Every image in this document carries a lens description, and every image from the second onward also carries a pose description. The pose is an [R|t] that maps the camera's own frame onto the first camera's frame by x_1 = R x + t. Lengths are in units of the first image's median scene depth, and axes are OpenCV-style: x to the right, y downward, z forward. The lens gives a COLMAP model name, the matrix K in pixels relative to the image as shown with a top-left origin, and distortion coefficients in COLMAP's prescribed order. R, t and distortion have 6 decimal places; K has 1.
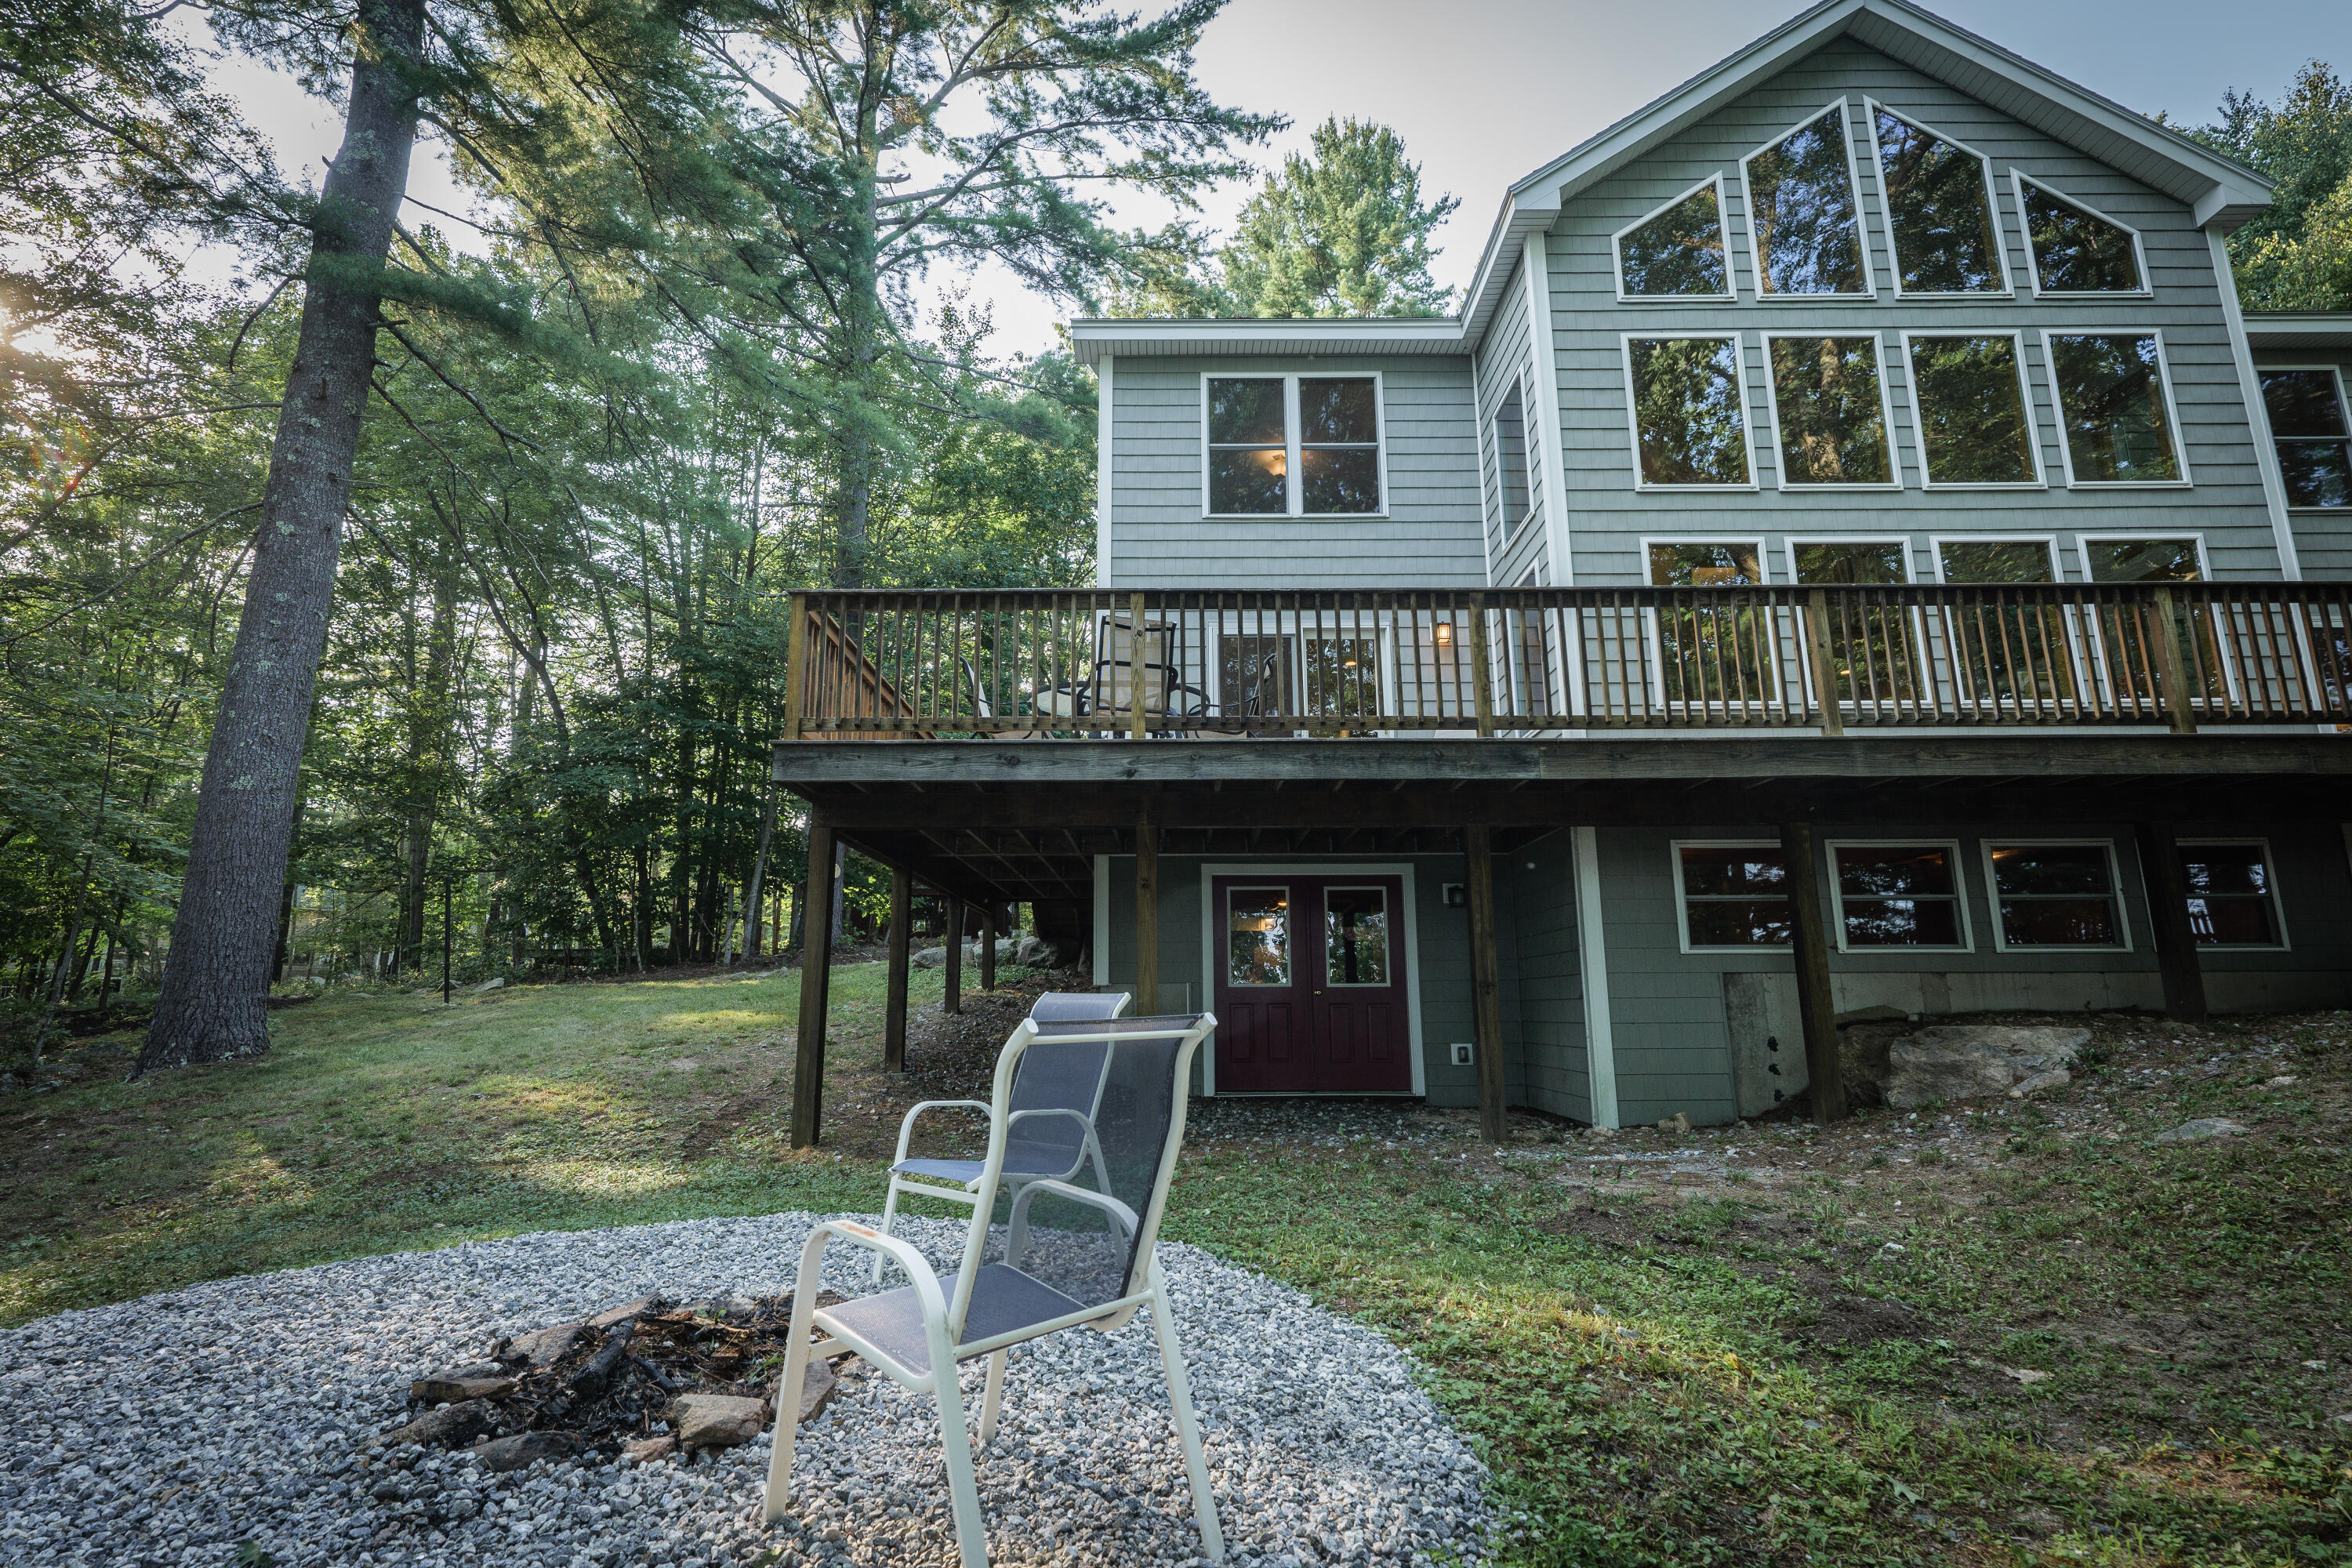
lens RADIAL K [[1105.1, 0, 1161.9], [0, 1105.1, 779.2], [0, 0, 1]] dist [0.002932, -0.000390]
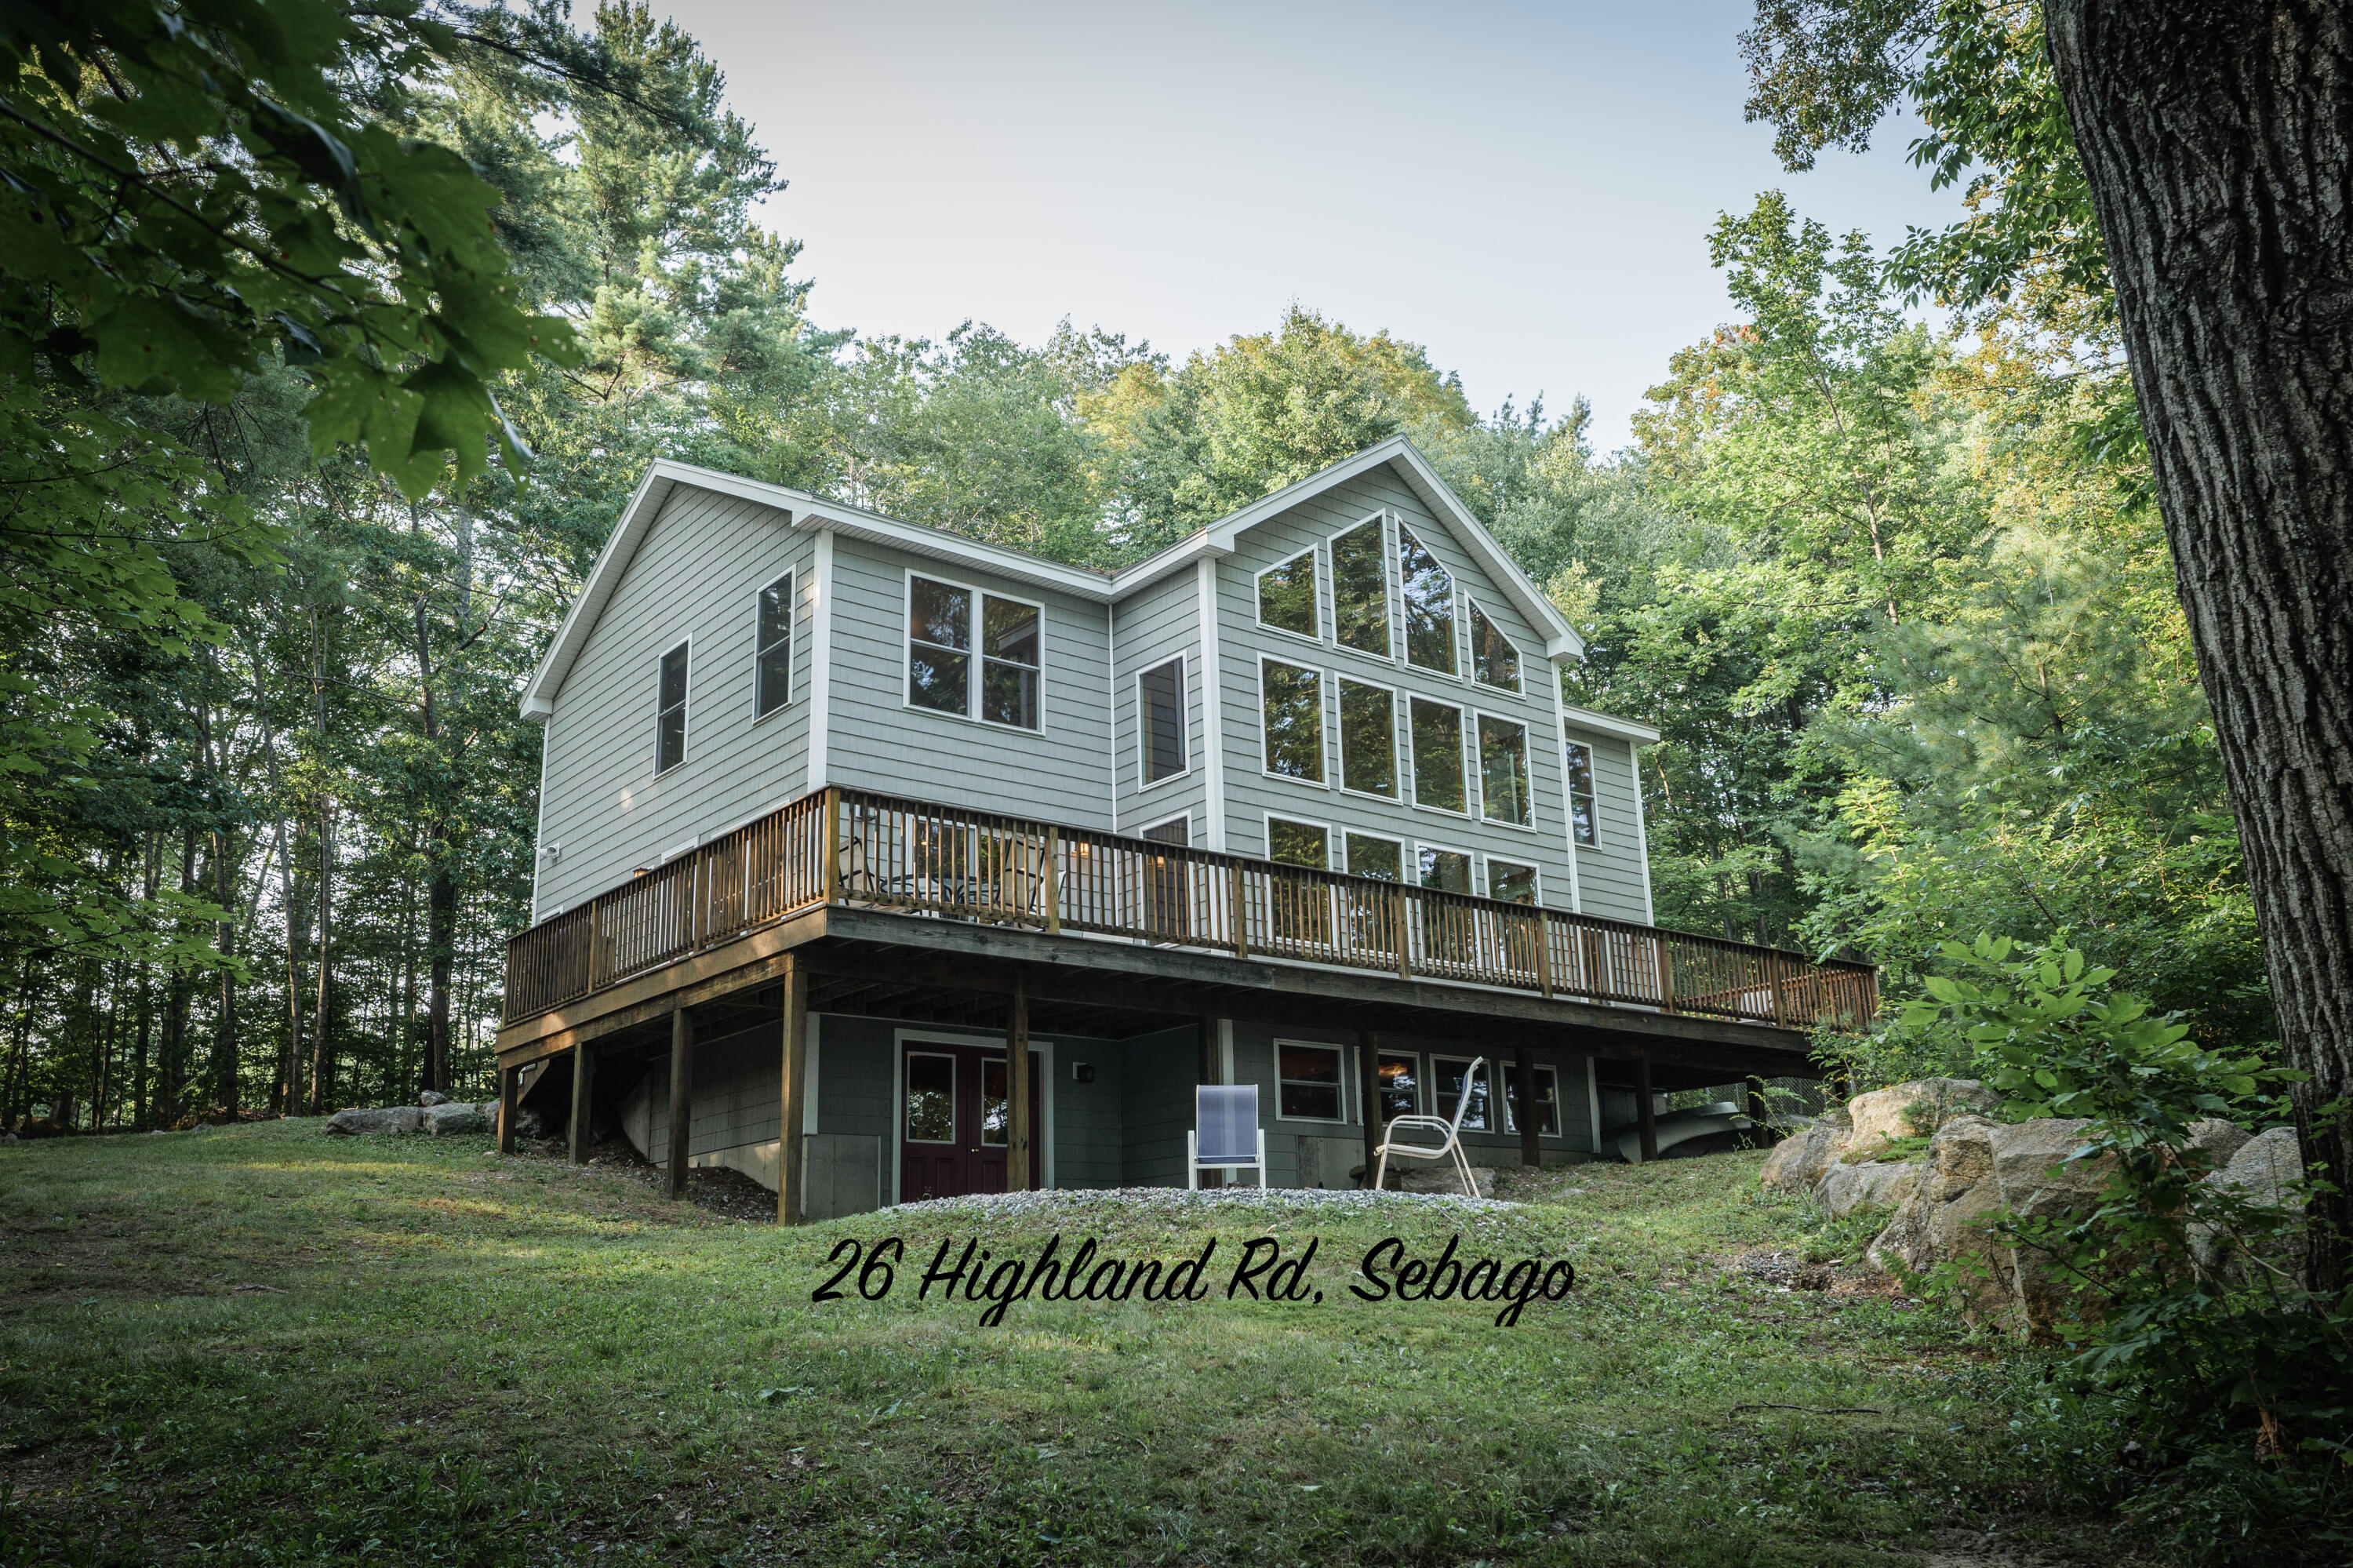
lens RADIAL K [[1873.0, 0, 1180.7], [0, 1873.0, 783.4], [0, 0, 1]] dist [-0.071125, -0.000310]
pose [[0.777043, 0.161056, 0.608494, -0.977781], [-0.109371, 0.986553, -0.121454, 0.032886], [-0.619873, 0.027823, 0.784209, -0.681995]]
